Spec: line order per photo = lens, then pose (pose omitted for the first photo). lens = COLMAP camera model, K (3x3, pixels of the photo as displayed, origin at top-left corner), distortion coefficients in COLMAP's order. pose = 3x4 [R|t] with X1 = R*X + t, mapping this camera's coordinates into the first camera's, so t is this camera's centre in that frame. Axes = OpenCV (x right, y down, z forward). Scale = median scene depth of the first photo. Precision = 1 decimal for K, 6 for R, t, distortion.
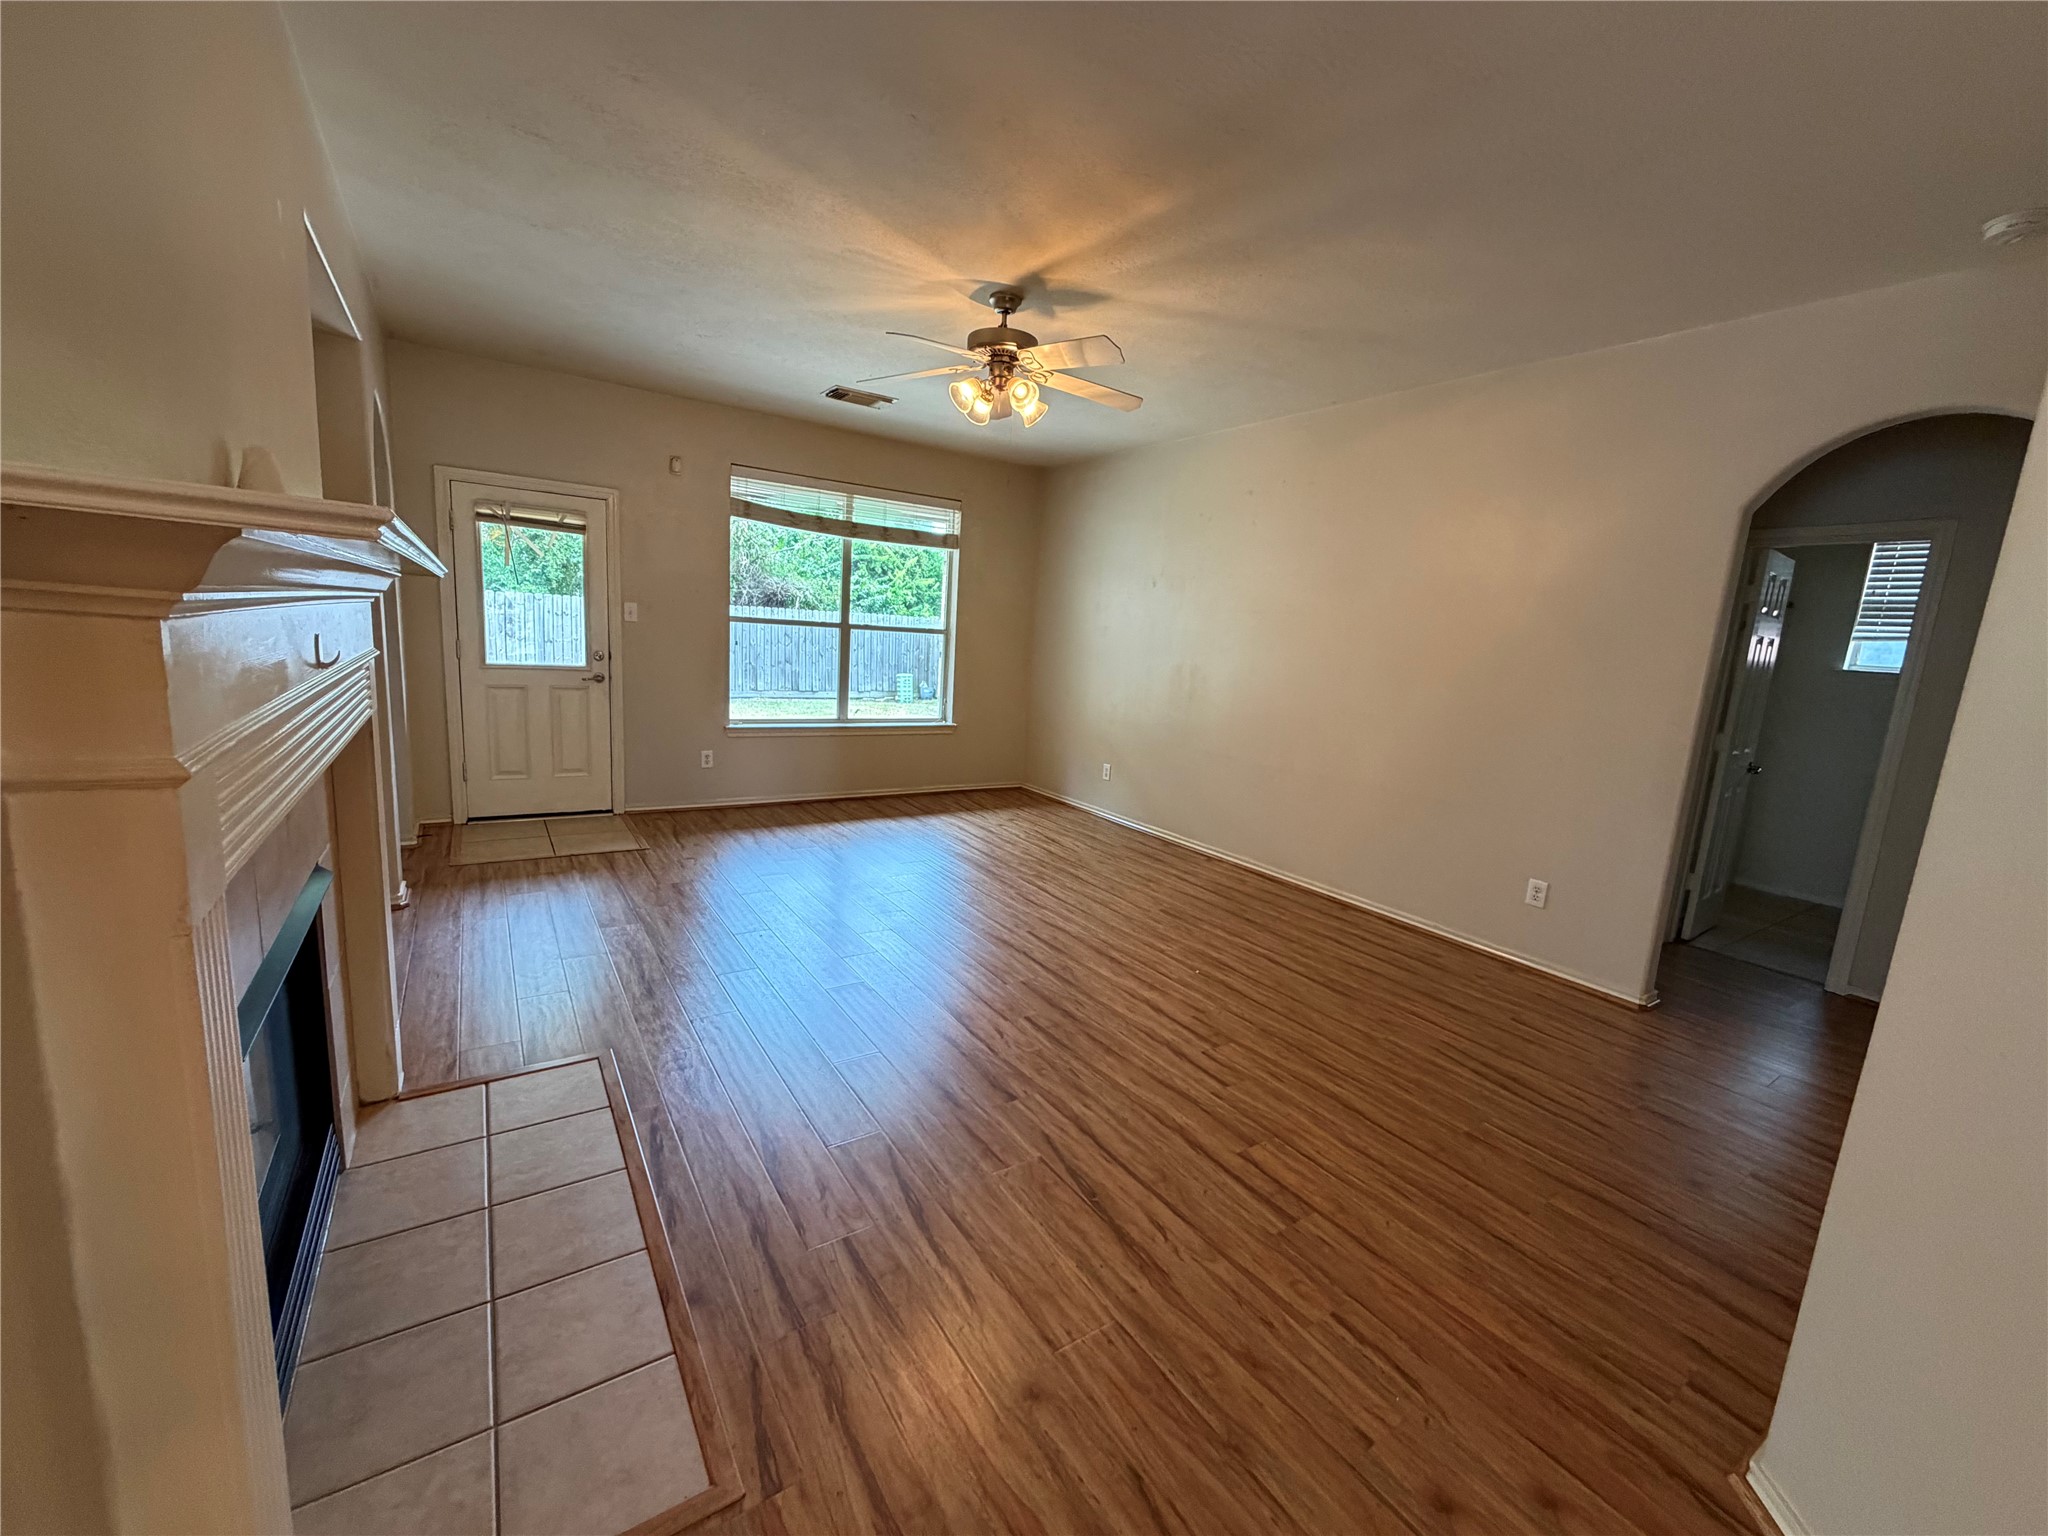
lens RADIAL K [[816.4, 0, 1019.1], [0, 816.4, 767.3], [0, 0, 1]] dist [-0.000803, -0.000283]
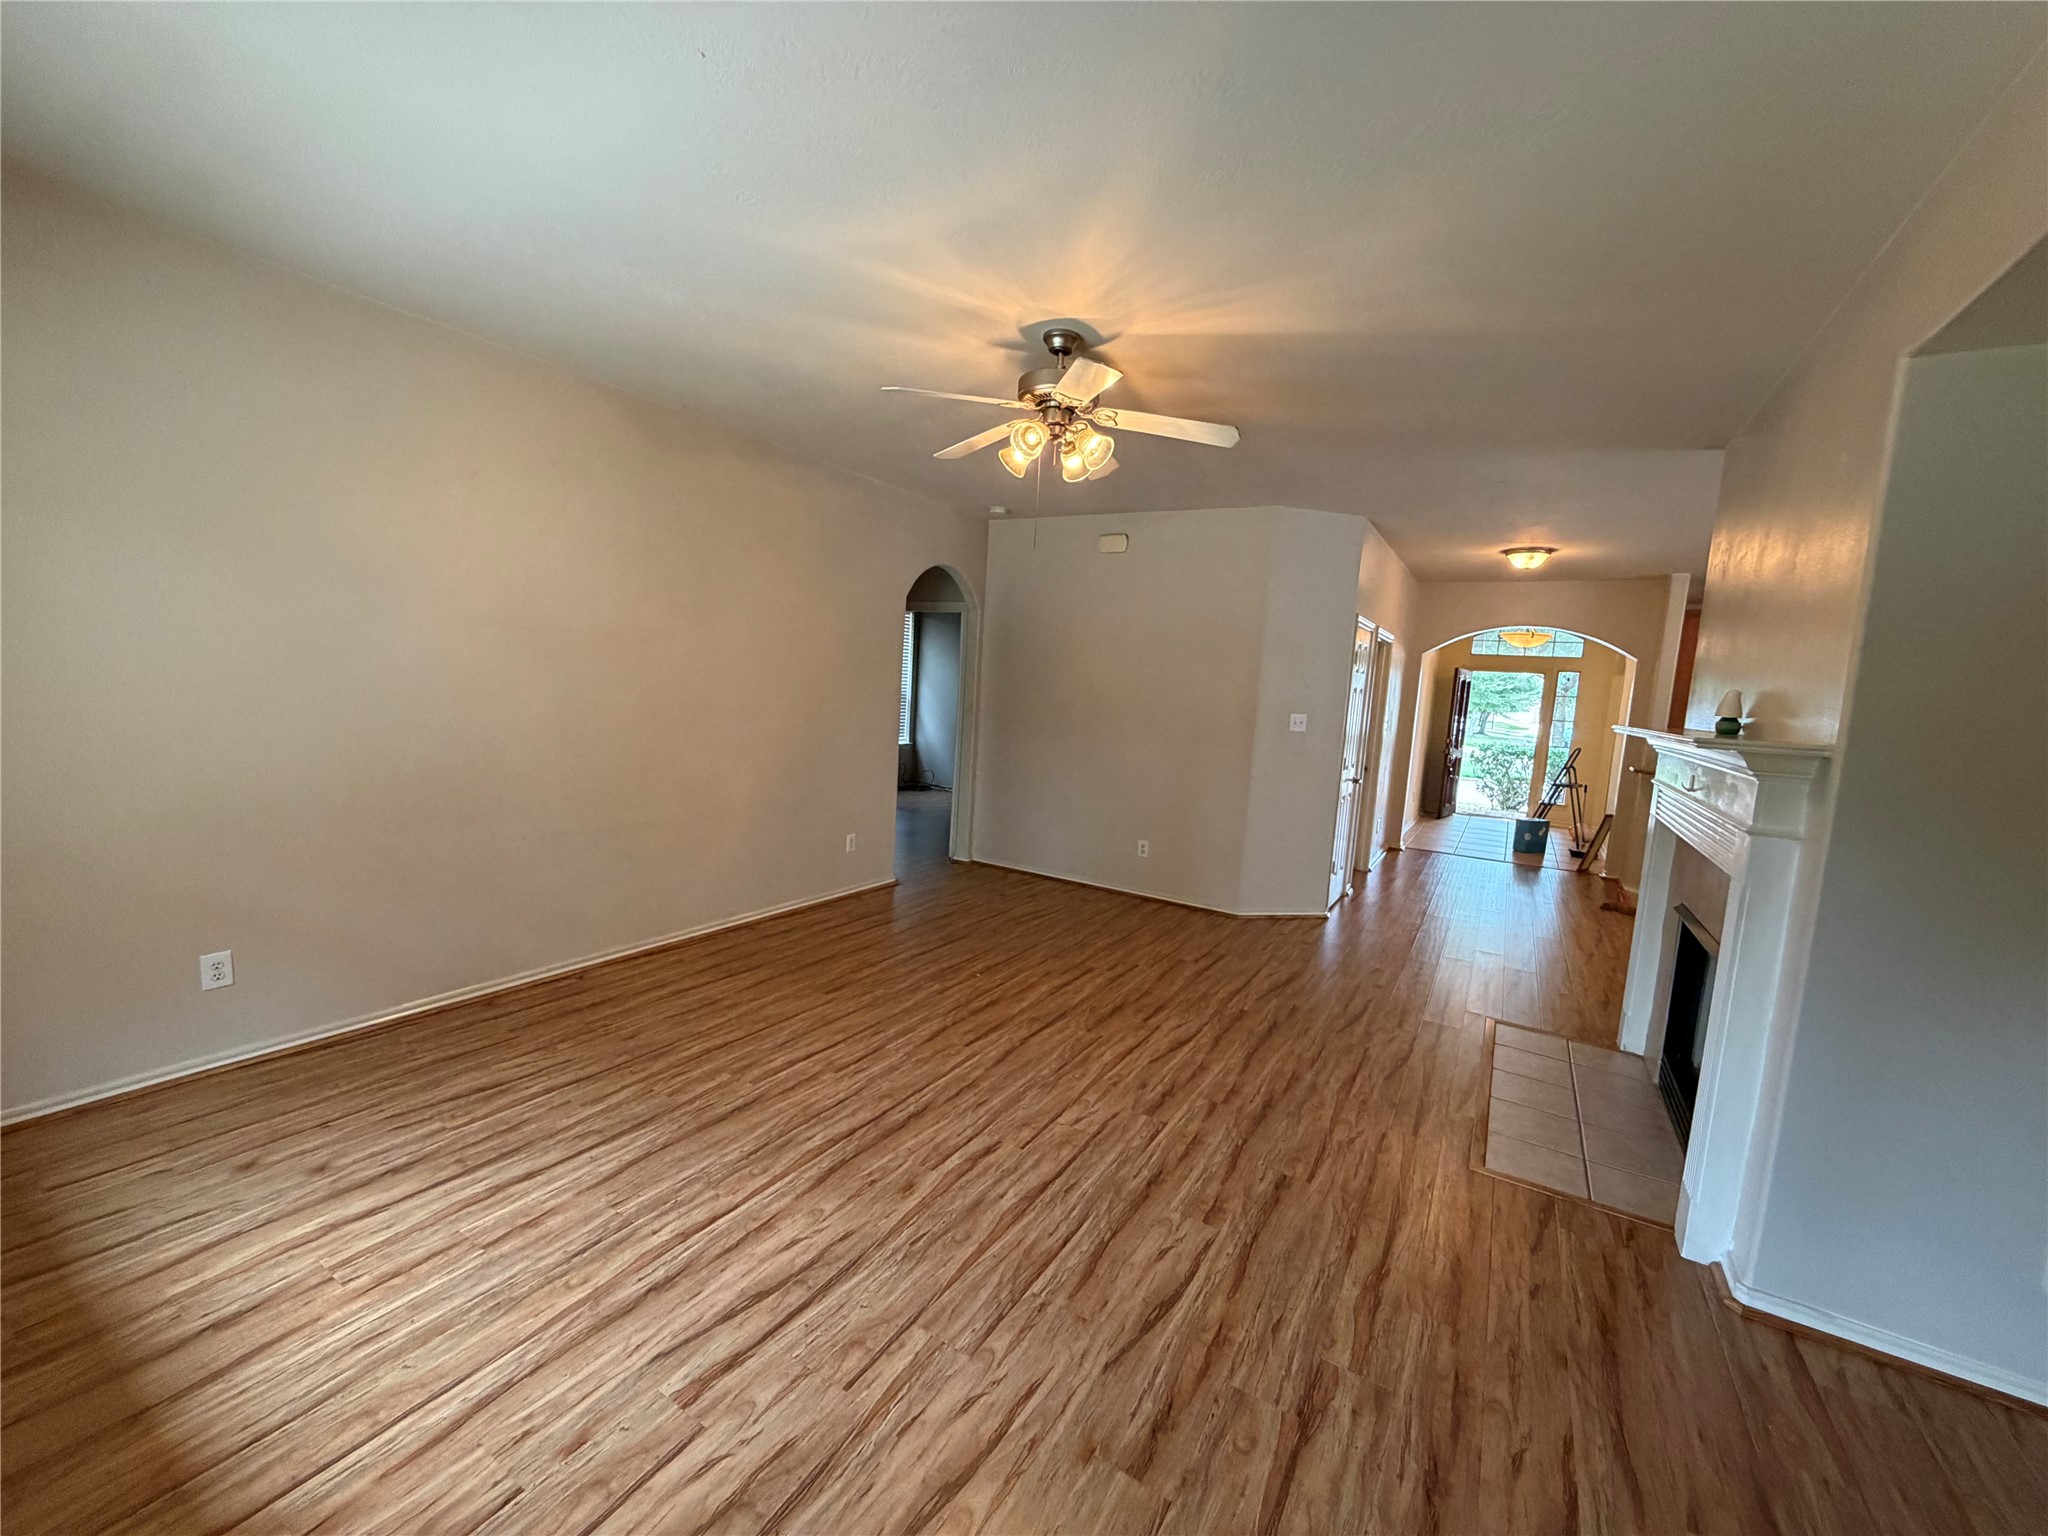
lens RADIAL K [[816.4, 0, 1019.1], [0, 816.4, 767.3], [0, 0, 1]] dist [-0.000803, -0.000283]
pose [[-0.419416, -0.186782, 0.888371, -0.641465], [0.064697, 0.969965, 0.234482, -0.252757], [-0.905486, 0.155821, -0.394734, 1.092495]]
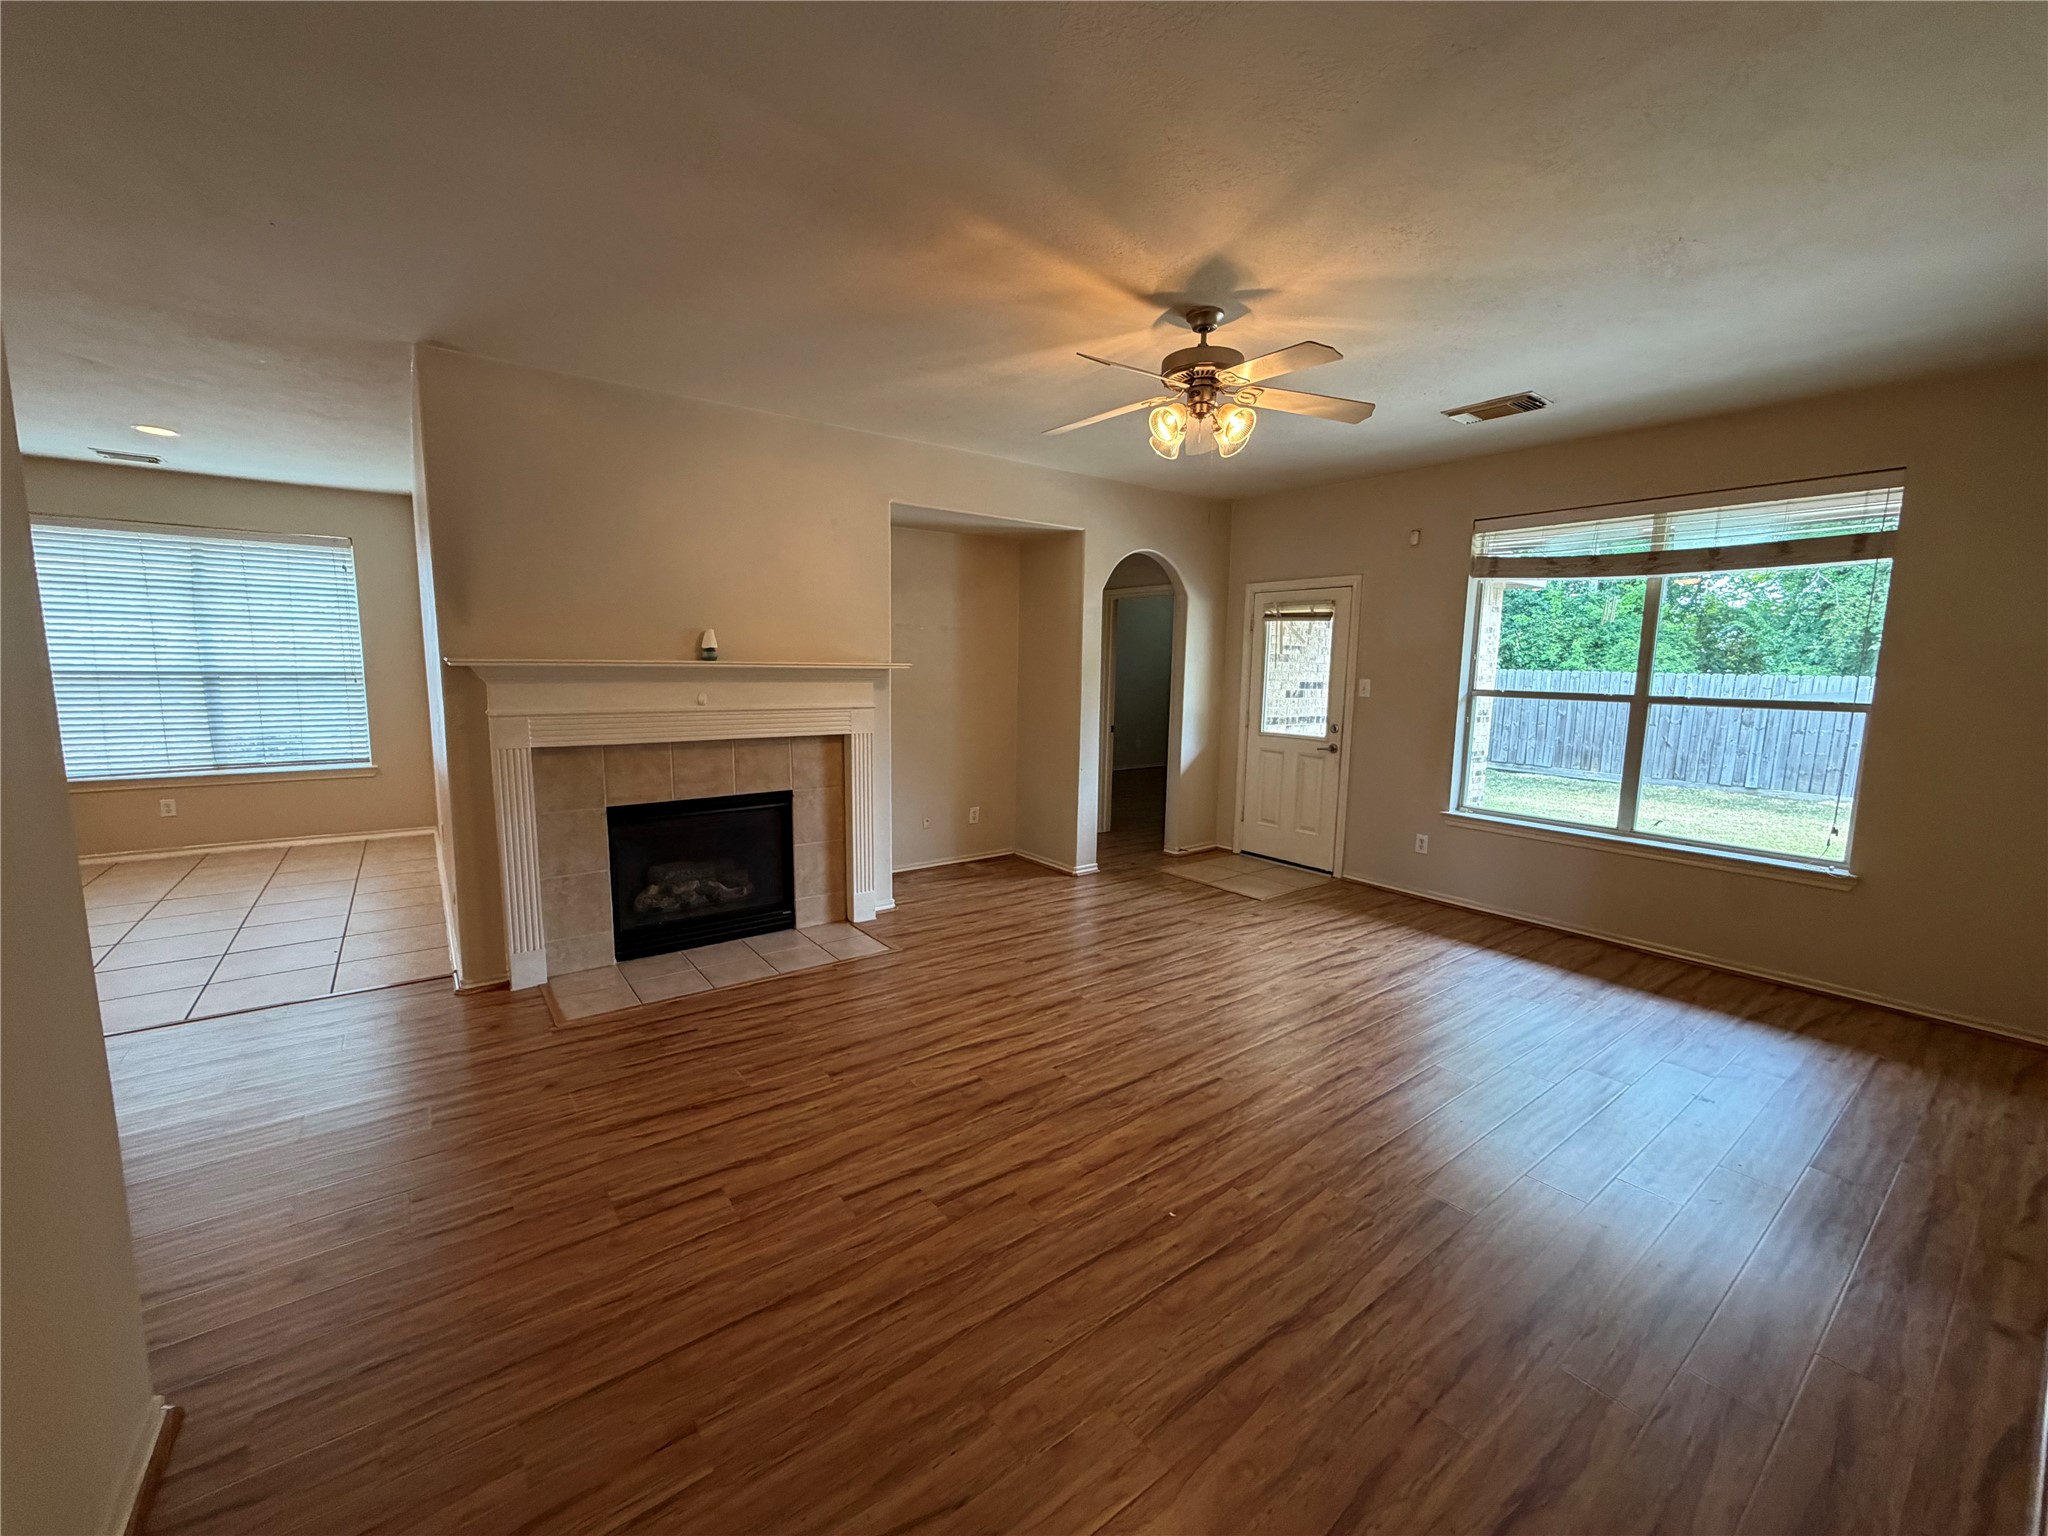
lens RADIAL K [[816.4, 0, 1019.1], [0, 816.4, 767.3], [0, 0, 1]] dist [-0.000803, -0.000283]
pose [[0.059348, 0.065247, -0.996103, 0.654622], [-0.178545, 0.982464, 0.053716, -0.082691], [0.982140, 0.174662, 0.069957, 0.621936]]
